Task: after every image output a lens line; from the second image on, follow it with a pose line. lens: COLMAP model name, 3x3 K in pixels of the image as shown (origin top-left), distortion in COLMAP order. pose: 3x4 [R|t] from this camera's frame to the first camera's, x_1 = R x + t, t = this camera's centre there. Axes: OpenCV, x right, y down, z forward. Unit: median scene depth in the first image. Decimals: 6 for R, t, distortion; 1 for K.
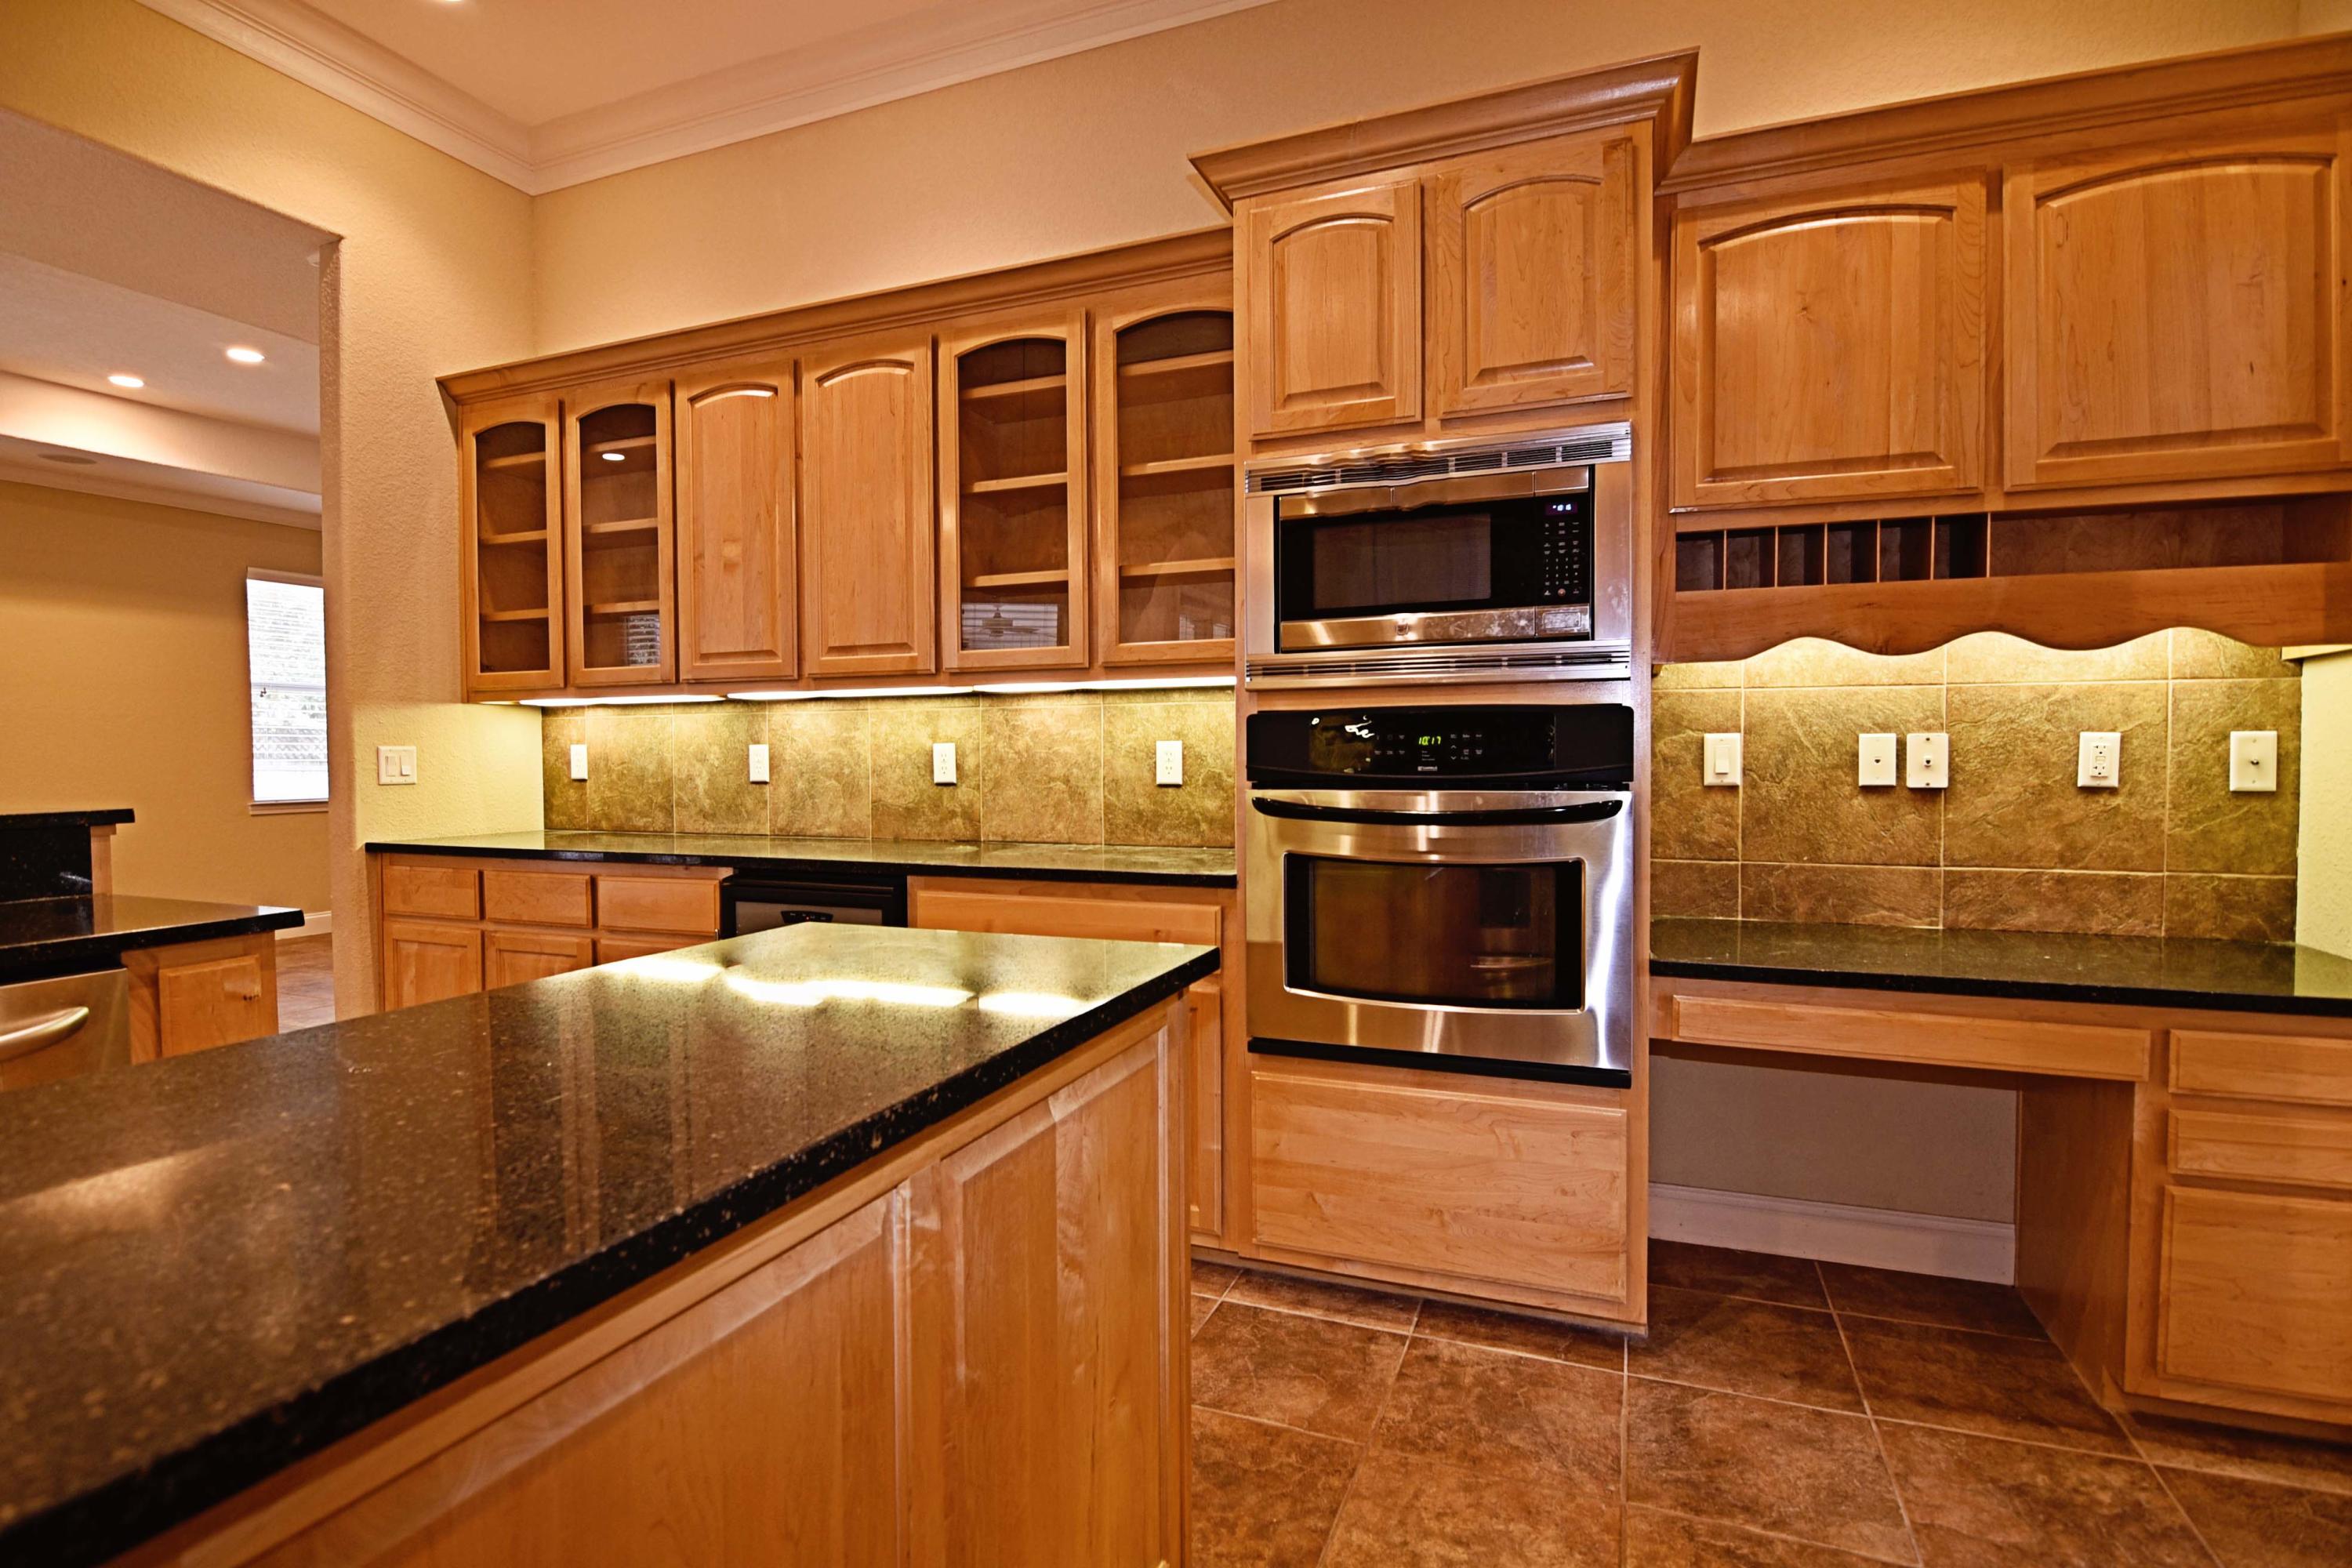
lens RADIAL K [[1142.4, 0, 1172.3], [0, 1142.4, 789.3], [0, 0, 1]] dist [-0.013495, -0.005615]
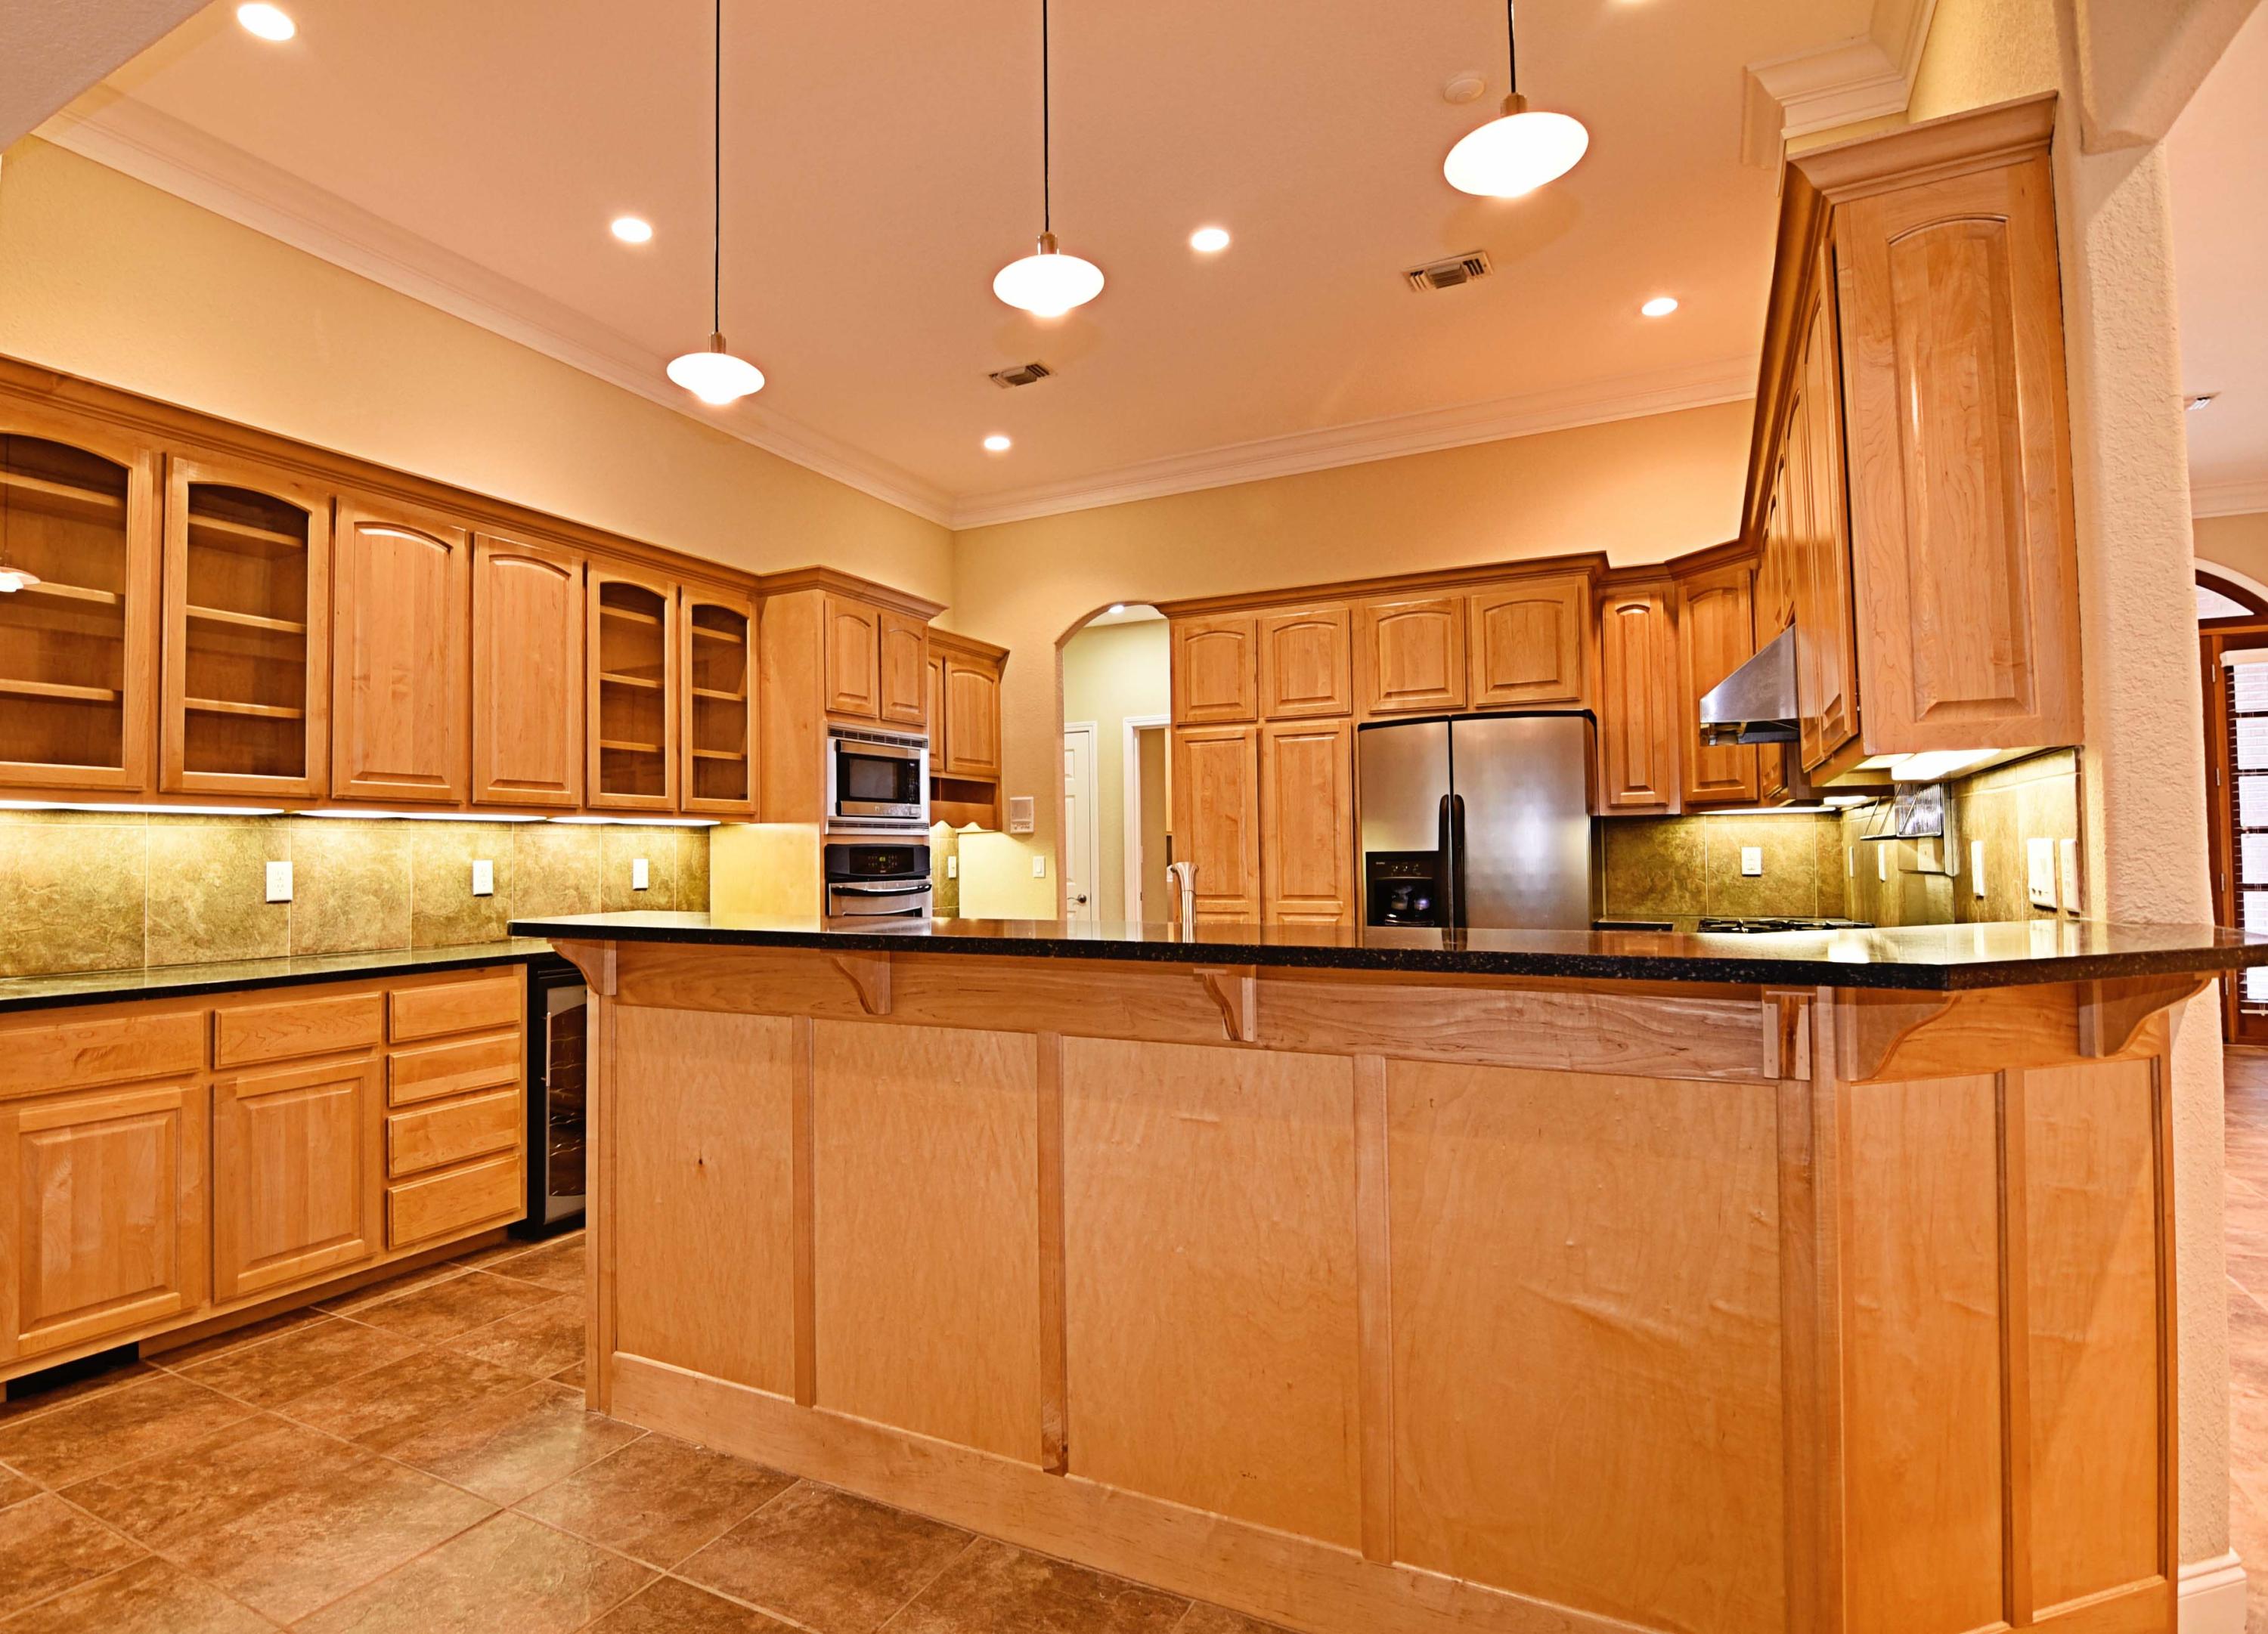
lens RADIAL K [[1153.9, 0, 1047.8], [0, 1153.9, 825.2], [0, 0, 1]] dist [-0.010250, -0.009955]
pose [[0.118081, 0.033894, 0.992425, -1.330054], [0.044982, 0.998209, -0.039443, -0.003212], [-0.991985, 0.049299, 0.116345, 0.271204]]
